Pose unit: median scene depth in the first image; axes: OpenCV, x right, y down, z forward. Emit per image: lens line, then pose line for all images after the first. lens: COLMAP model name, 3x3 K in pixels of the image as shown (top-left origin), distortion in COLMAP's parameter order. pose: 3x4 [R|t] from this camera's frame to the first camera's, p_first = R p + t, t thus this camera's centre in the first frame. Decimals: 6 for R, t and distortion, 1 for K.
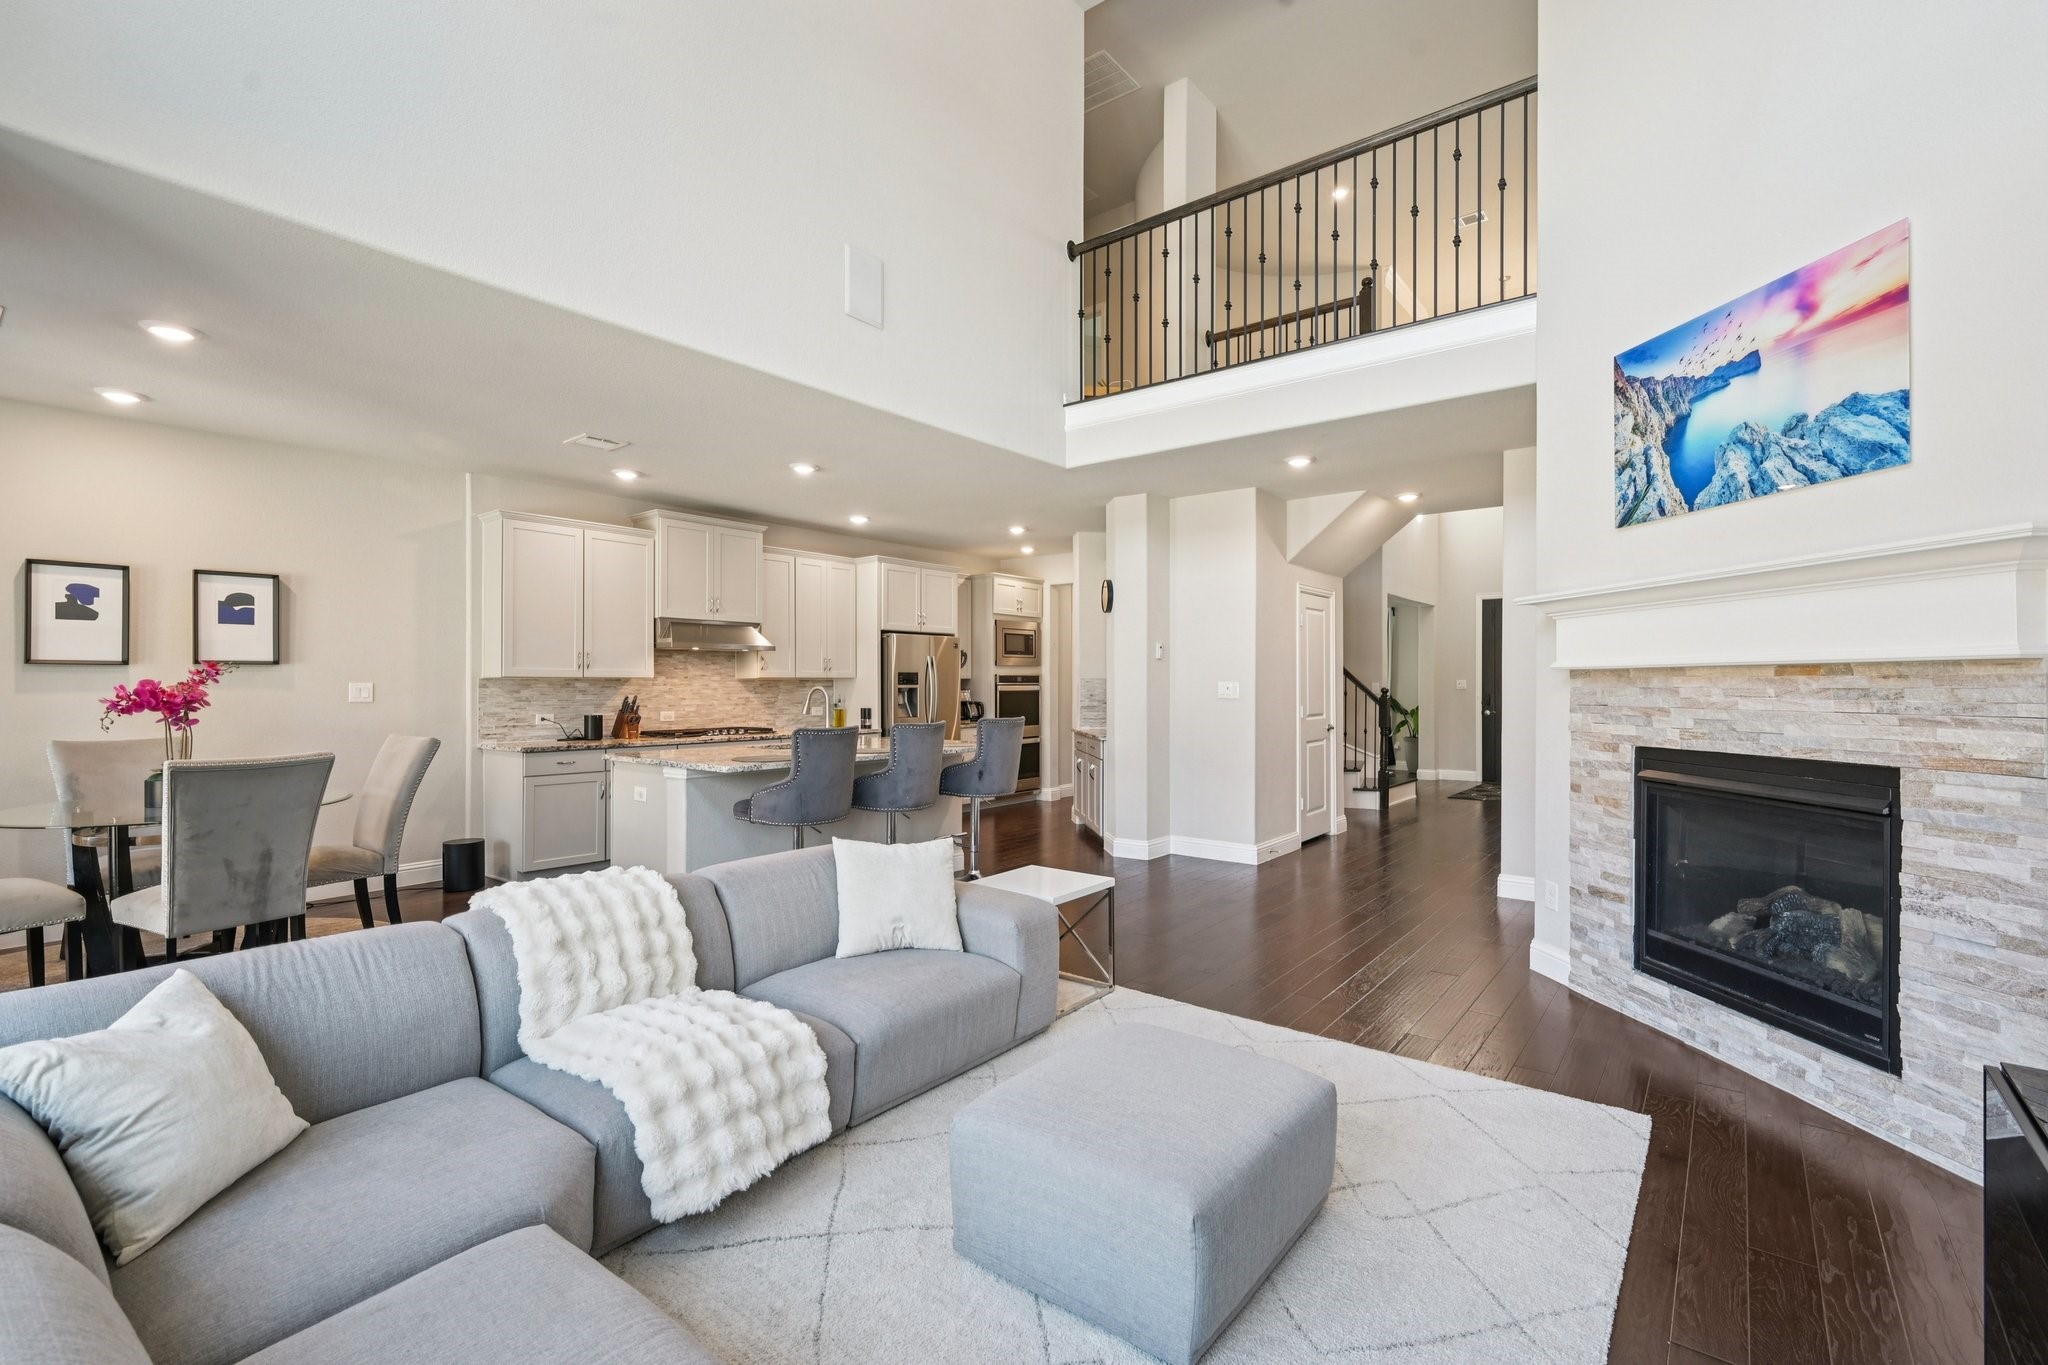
lens RADIAL K [[920.2, 0, 1018.1], [0, 920.2, 680.2], [0, 0, 1]] dist [-0.002395, 0.000134]
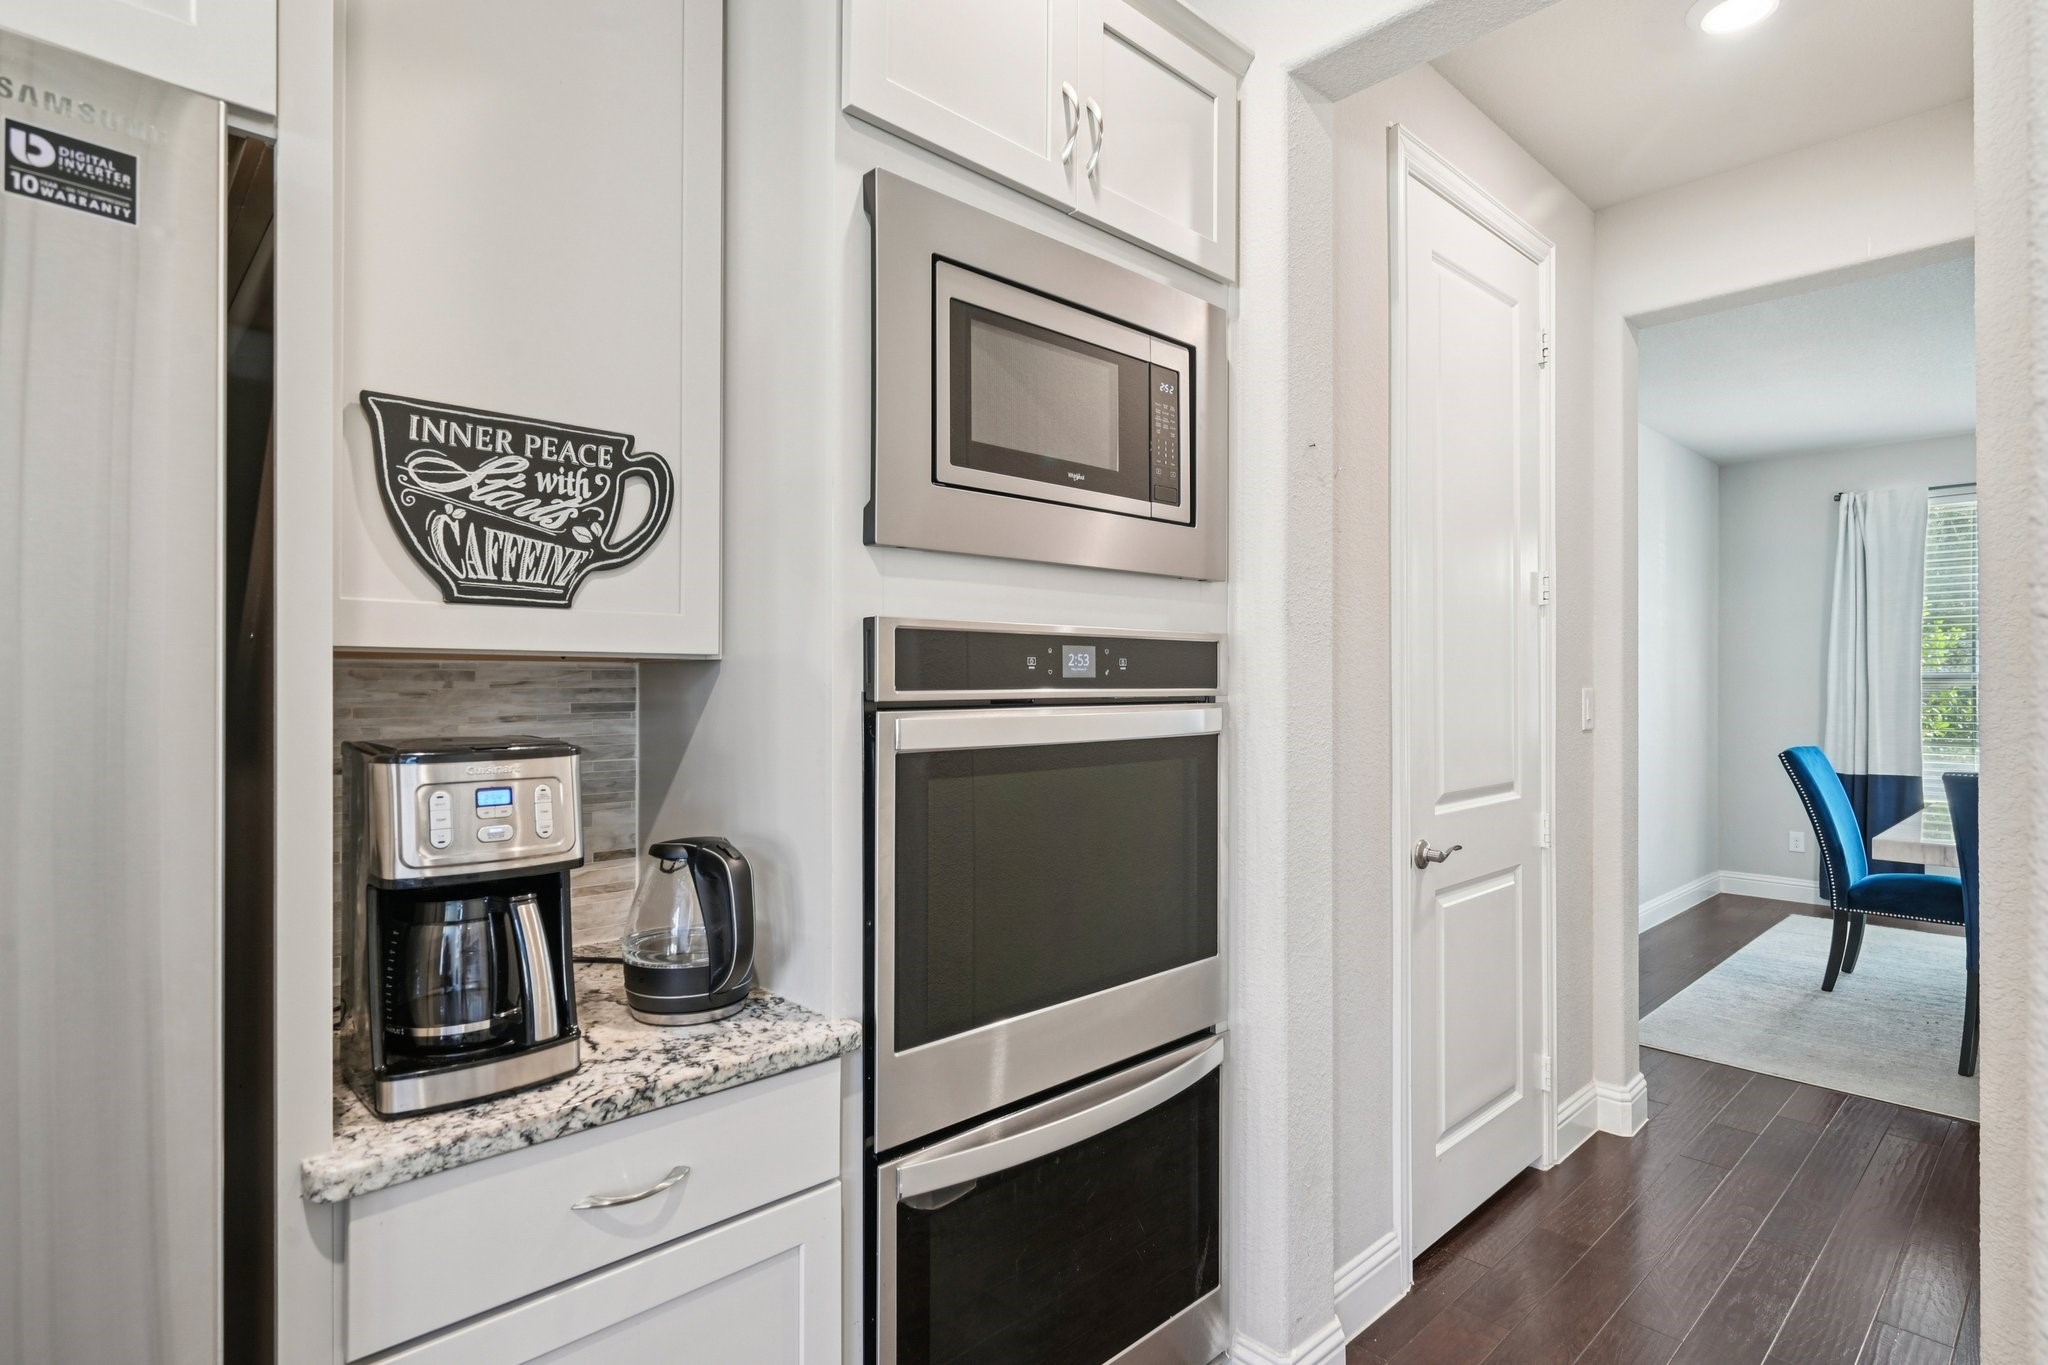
lens RADIAL K [[1038.8, 0, 1030.2], [0, 1038.8, 677.5], [0, 0, 1]] dist [-0.002634, -0.000303]
pose [[0.987837, 0.006361, -0.155364, 0.026039], [-0.005866, 0.999976, 0.003643, 0.001166], [0.155383, -0.002688, 0.987851, 1.163755]]
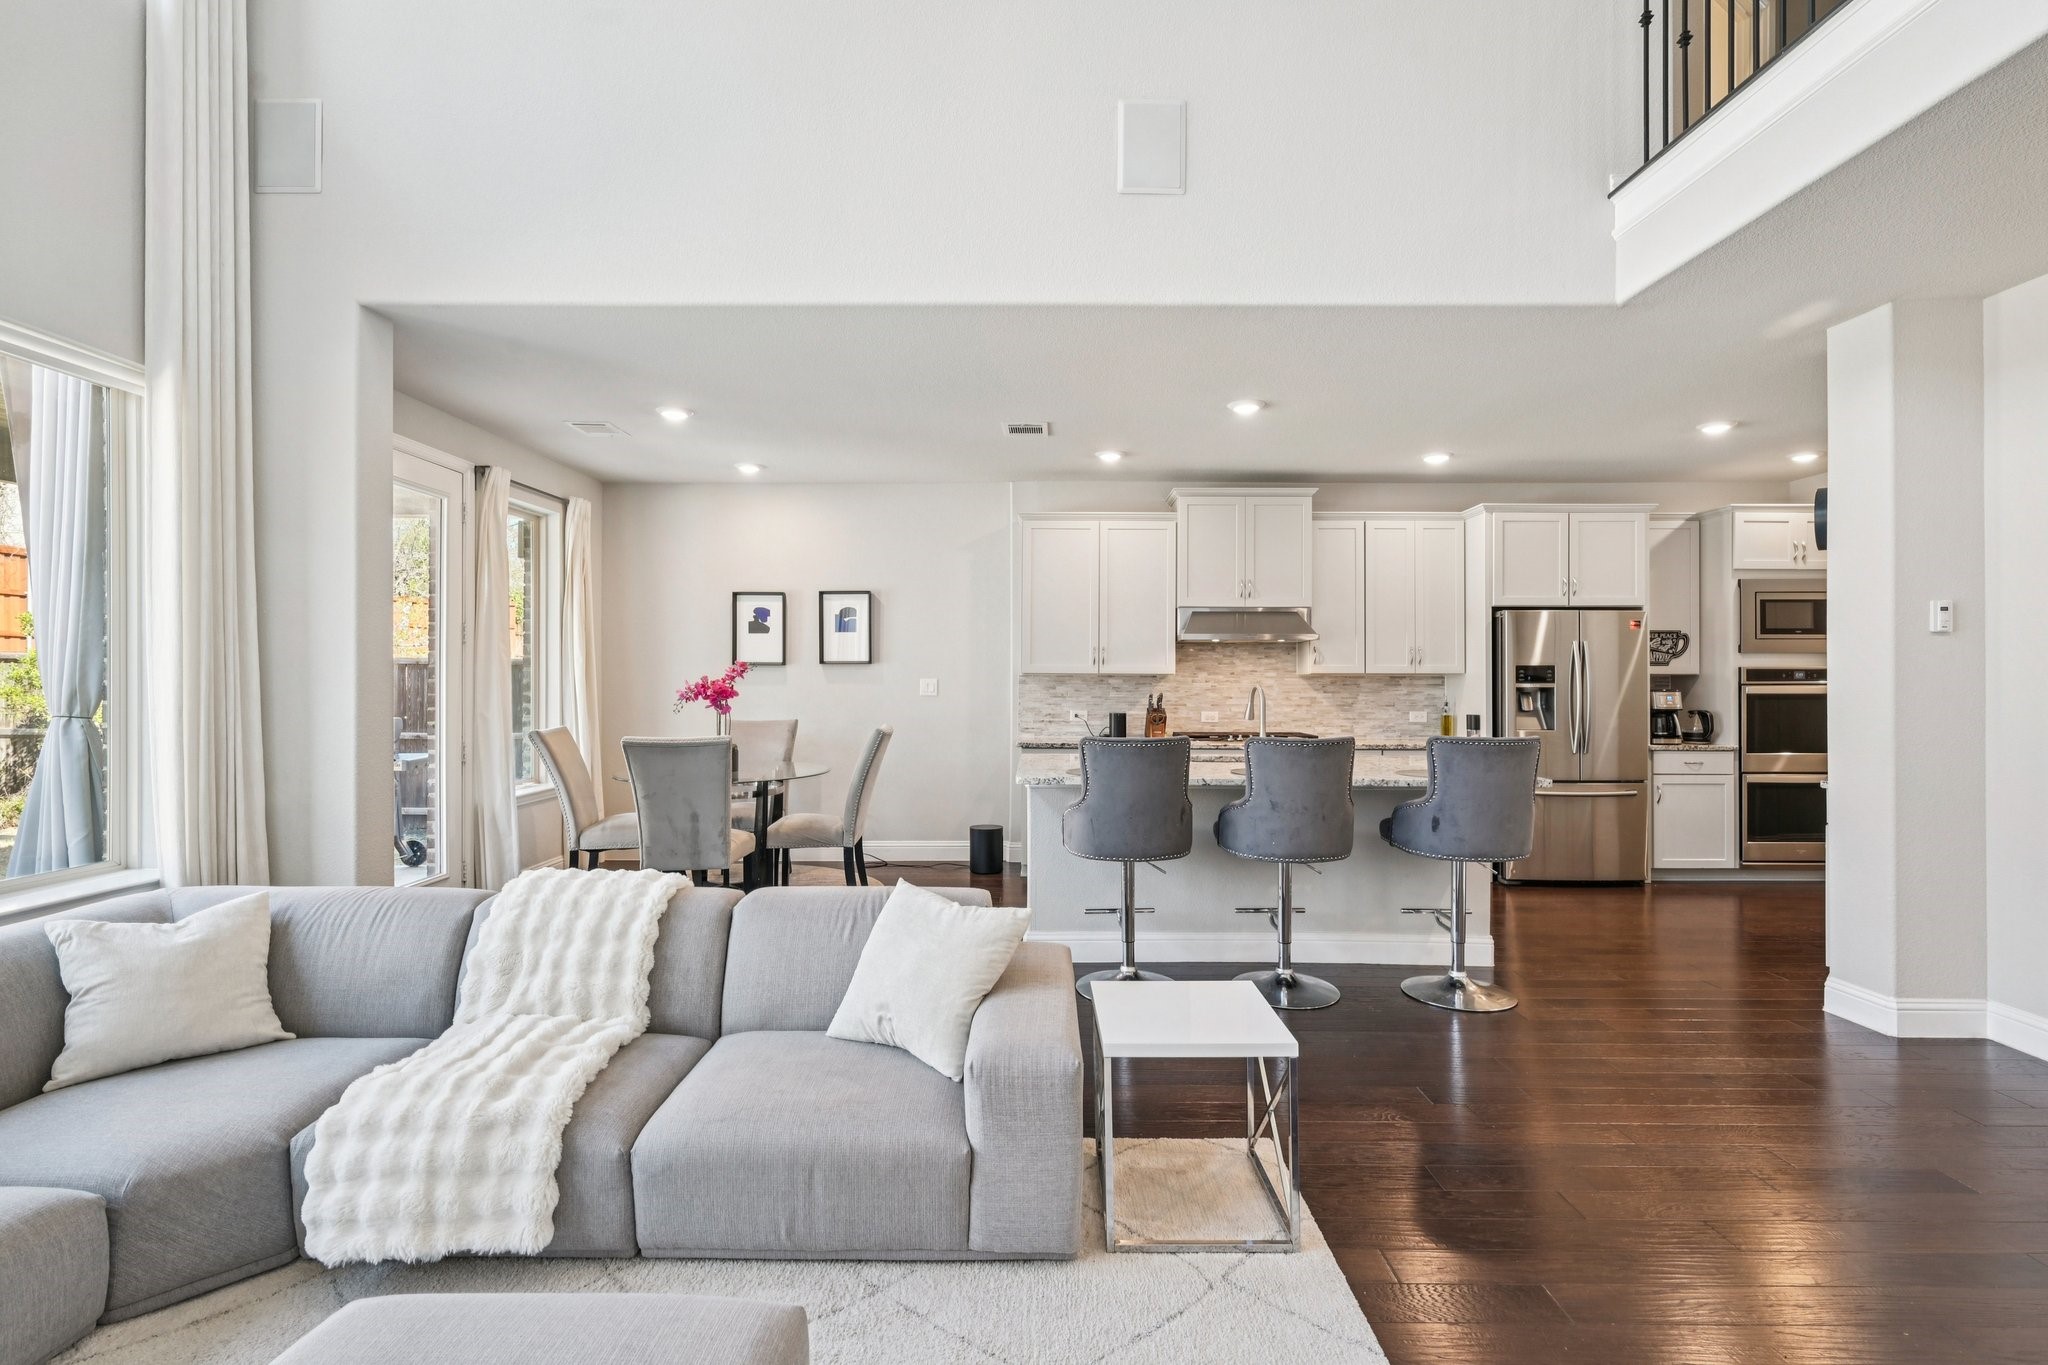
lens RADIAL K [[950.4, 0, 1029.0], [0, 950.4, 680.1], [0, 0, 1]] dist [-0.002479, 0.000161]
pose [[0.608129, 0.003545, -0.793831, 0.259579], [0.000145, 0.999990, 0.004577, -0.000759], [0.793838, -0.002899, 0.608122, 0.309212]]
